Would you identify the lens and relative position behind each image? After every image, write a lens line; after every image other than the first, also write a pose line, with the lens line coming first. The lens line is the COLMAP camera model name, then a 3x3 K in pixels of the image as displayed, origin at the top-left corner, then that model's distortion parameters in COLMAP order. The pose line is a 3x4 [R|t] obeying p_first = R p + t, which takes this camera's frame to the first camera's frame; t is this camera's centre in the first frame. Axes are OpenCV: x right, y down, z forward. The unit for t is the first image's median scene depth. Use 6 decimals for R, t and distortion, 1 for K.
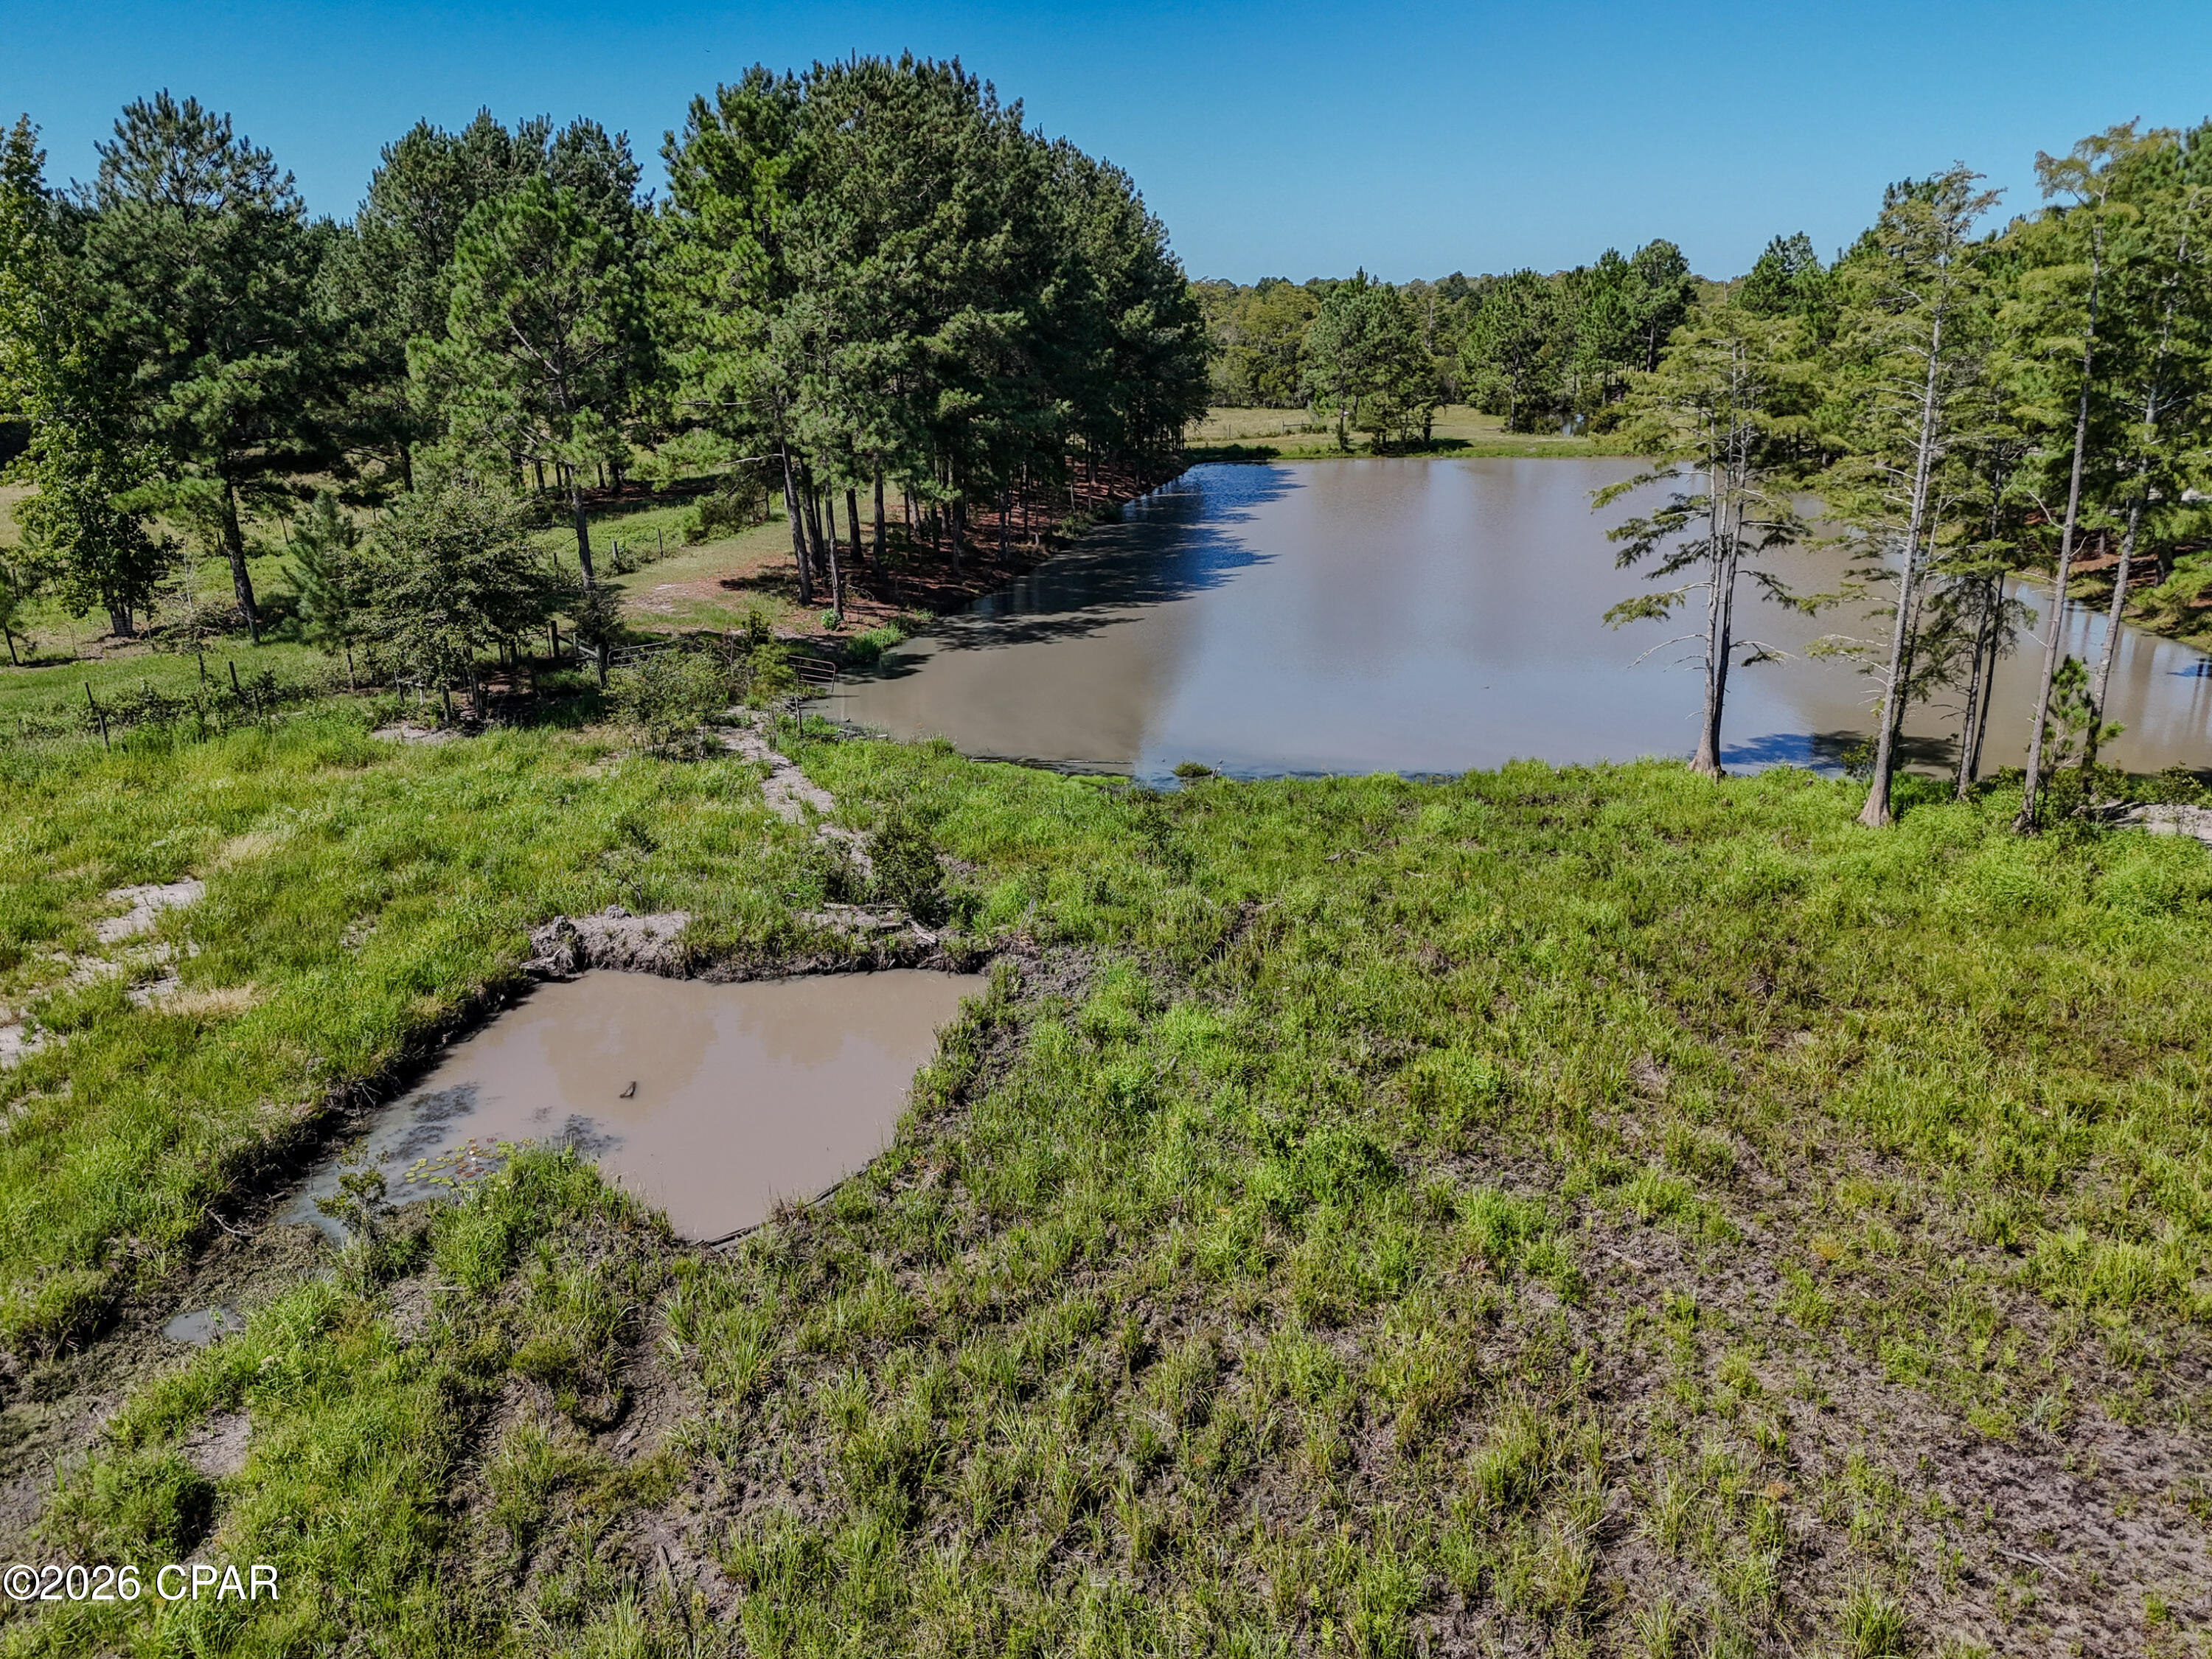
lens RADIAL K [[1619.6, 0, 1111.1], [0, 1619.6, 780.8], [0, 0, 1]] dist [0.103575, -0.100270]
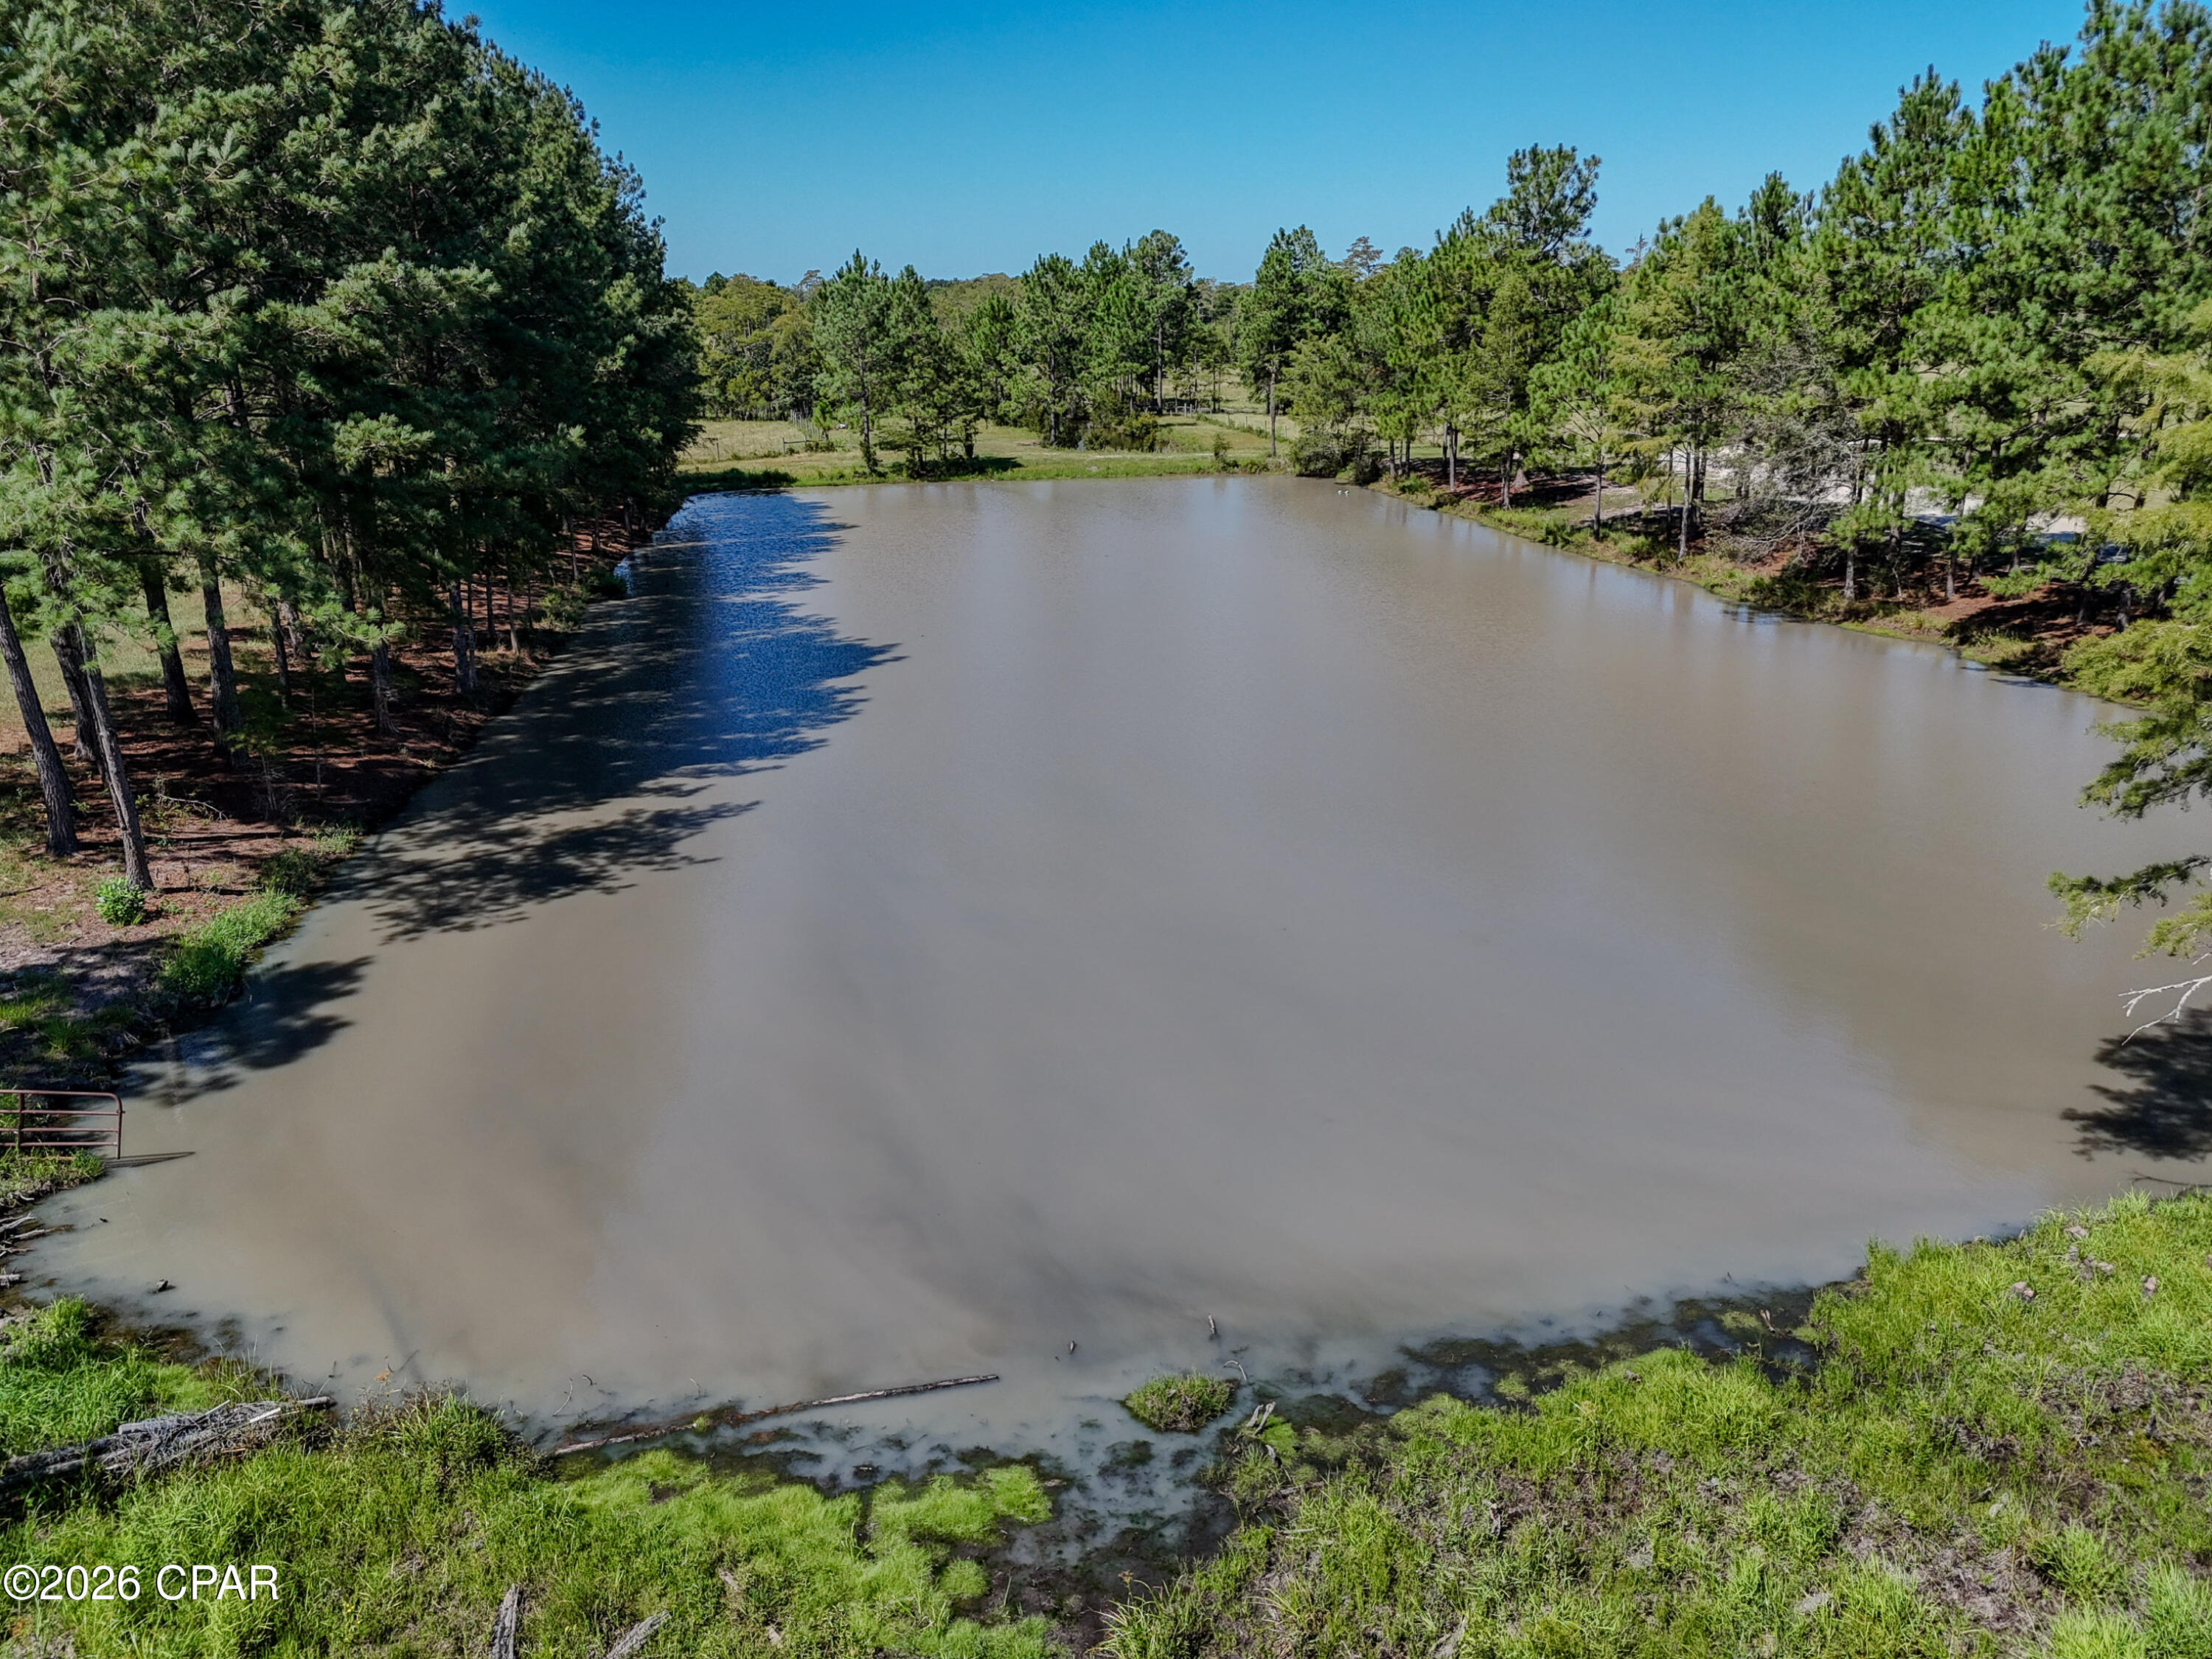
lens RADIAL K [[1619.6, 0, 1111.1], [0, 1619.6, 780.8], [0, 0, 1]] dist [0.103575, -0.100270]
pose [[0.939715, -0.094268, 0.328707, -0.035490], [0.095396, 0.995358, 0.012734, -0.069305], [-0.328382, 0.019391, 0.944346, 0.278527]]
